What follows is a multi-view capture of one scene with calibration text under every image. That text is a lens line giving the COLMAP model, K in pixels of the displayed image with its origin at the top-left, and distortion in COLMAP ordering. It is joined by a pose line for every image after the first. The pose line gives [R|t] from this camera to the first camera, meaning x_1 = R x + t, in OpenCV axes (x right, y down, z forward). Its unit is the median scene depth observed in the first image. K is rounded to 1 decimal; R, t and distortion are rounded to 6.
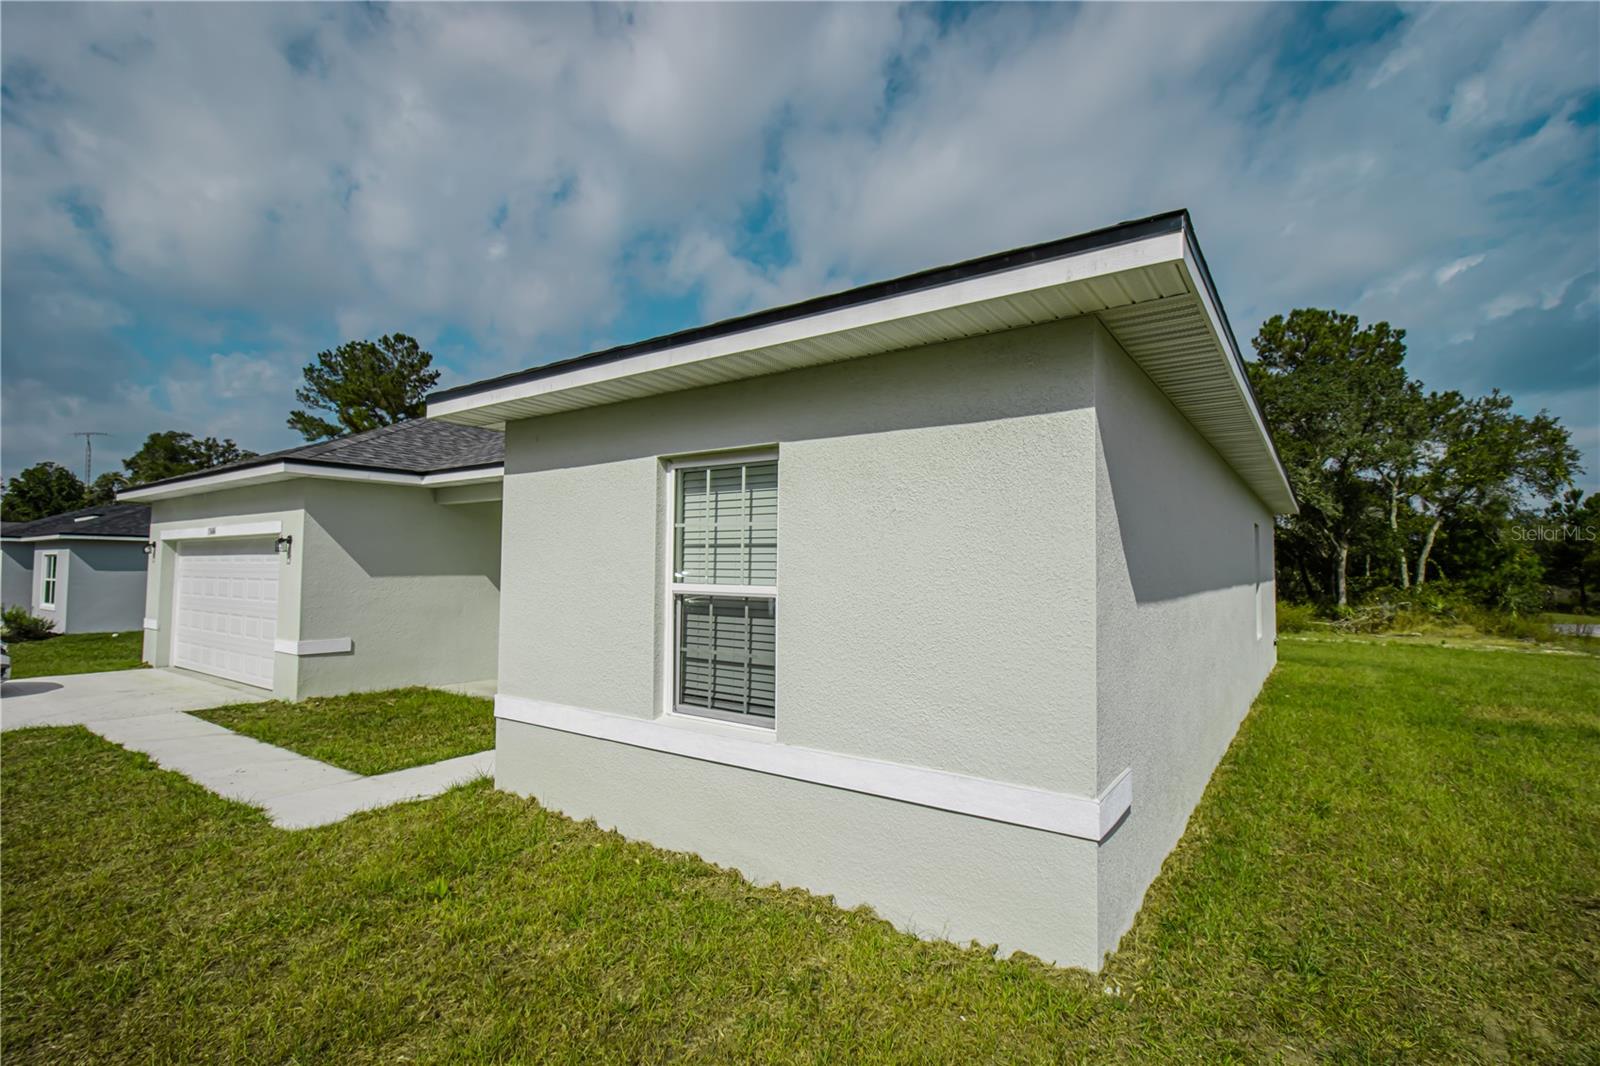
lens RADIAL K [[755.7, 0, 799.3], [0, 755.7, 539.0], [0, 0, 1]] dist [-0.002244, -0.012824]
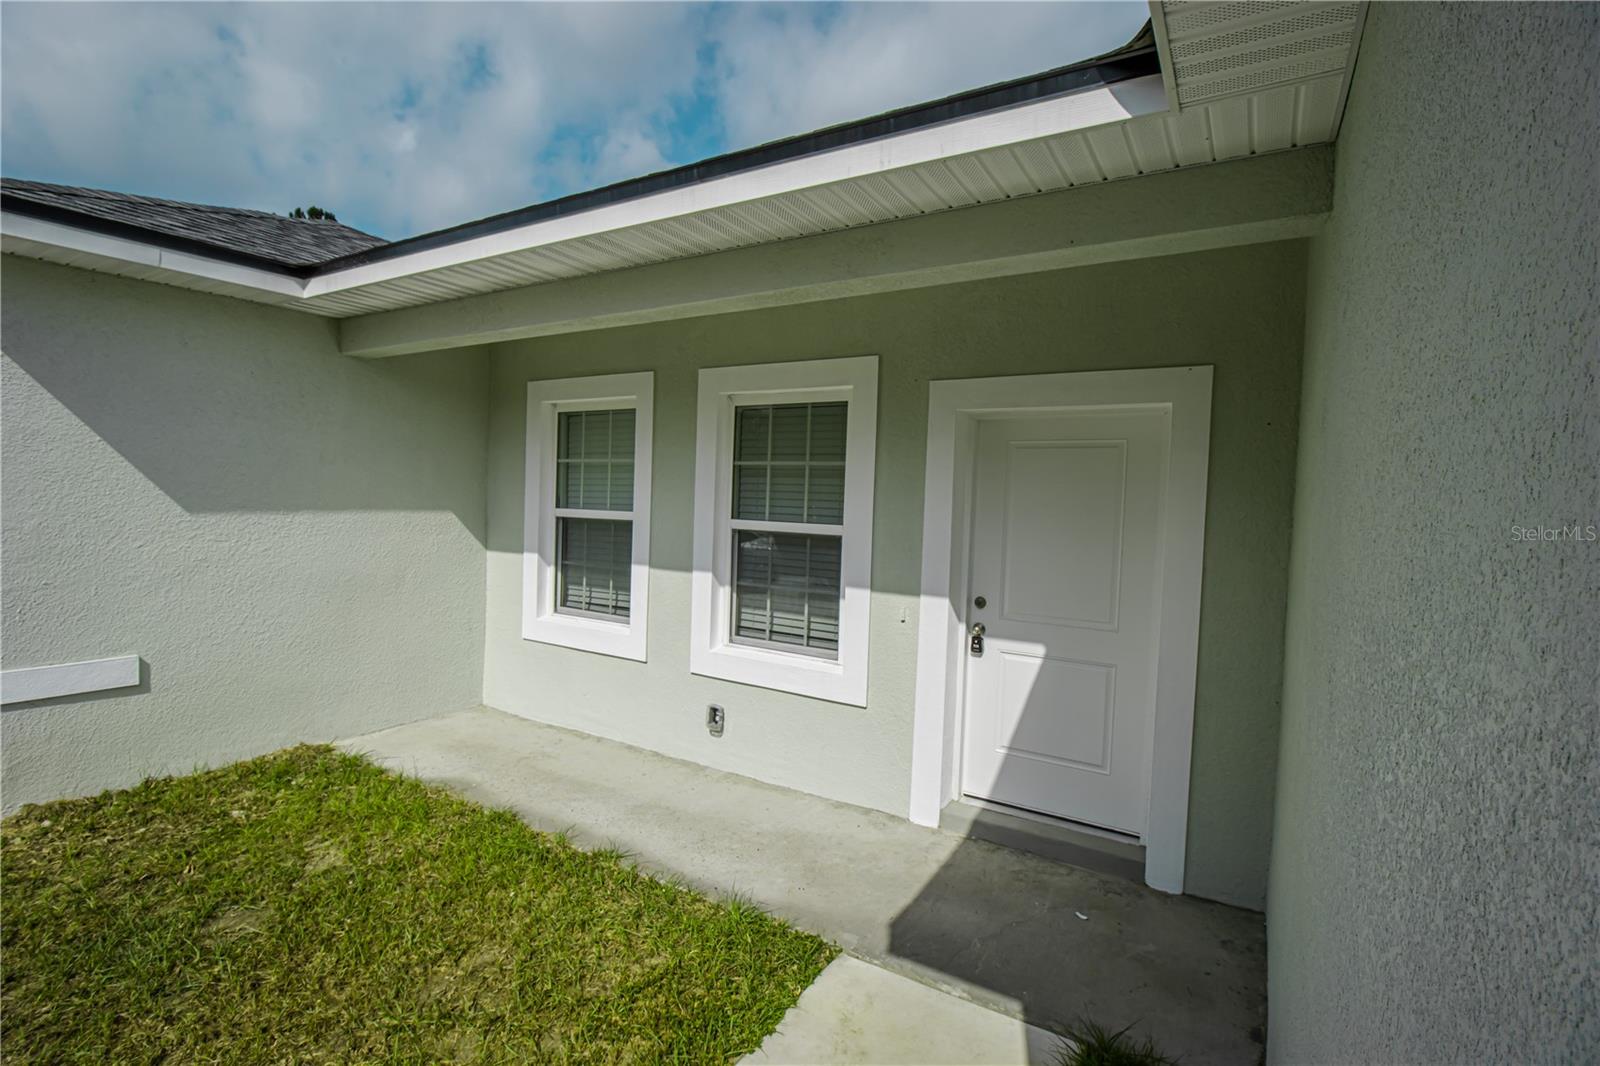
lens RADIAL K [[780.2, 0, 800.0], [0, 780.2, 533.0], [0, 0, 1]] dist [-0.002832, -0.000779]
pose [[0.996643, 0.016334, 0.080230, -0.334914], [-0.023215, 0.996060, 0.085588, 0.020970], [-0.078516, -0.087164, 0.993095, 0.699313]]
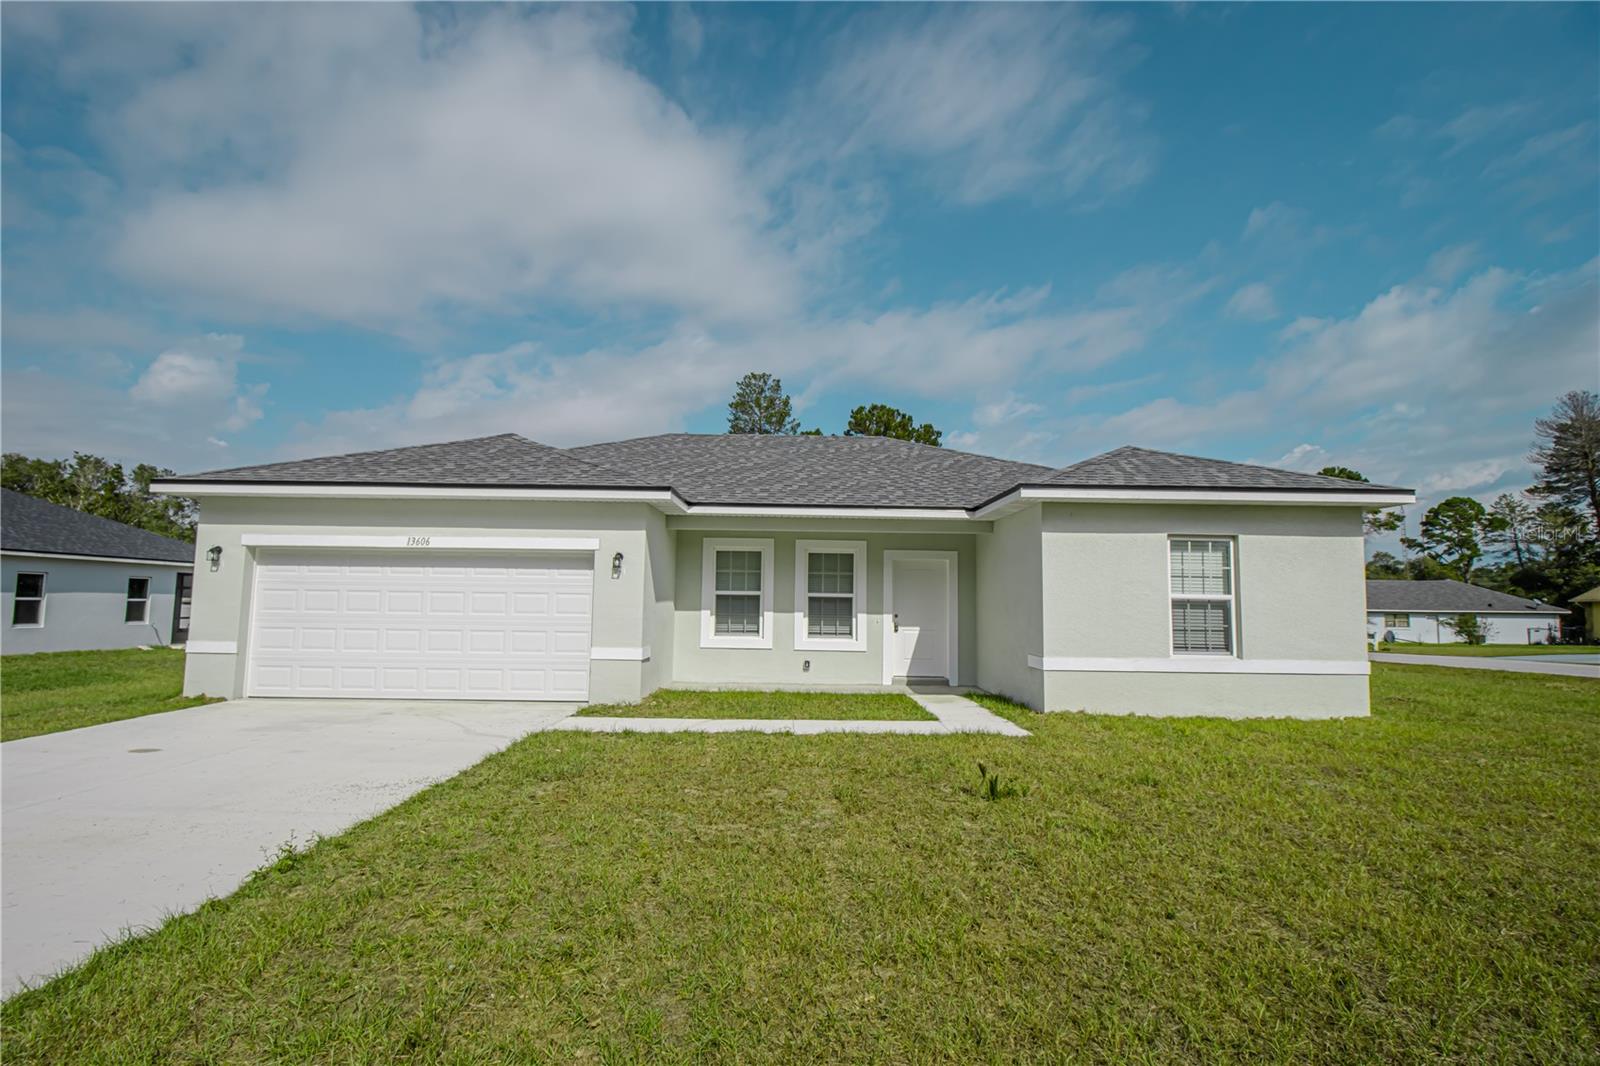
lens RADIAL K [[755.7, 0, 799.3], [0, 755.7, 539.0], [0, 0, 1]] dist [-0.002244, -0.012824]
pose [[0.800087, 0.052108, 0.597616, -1.401642], [-0.031323, 0.998490, -0.045126, 0.020336], [-0.599065, 0.017385, 0.800512, -0.042819]]
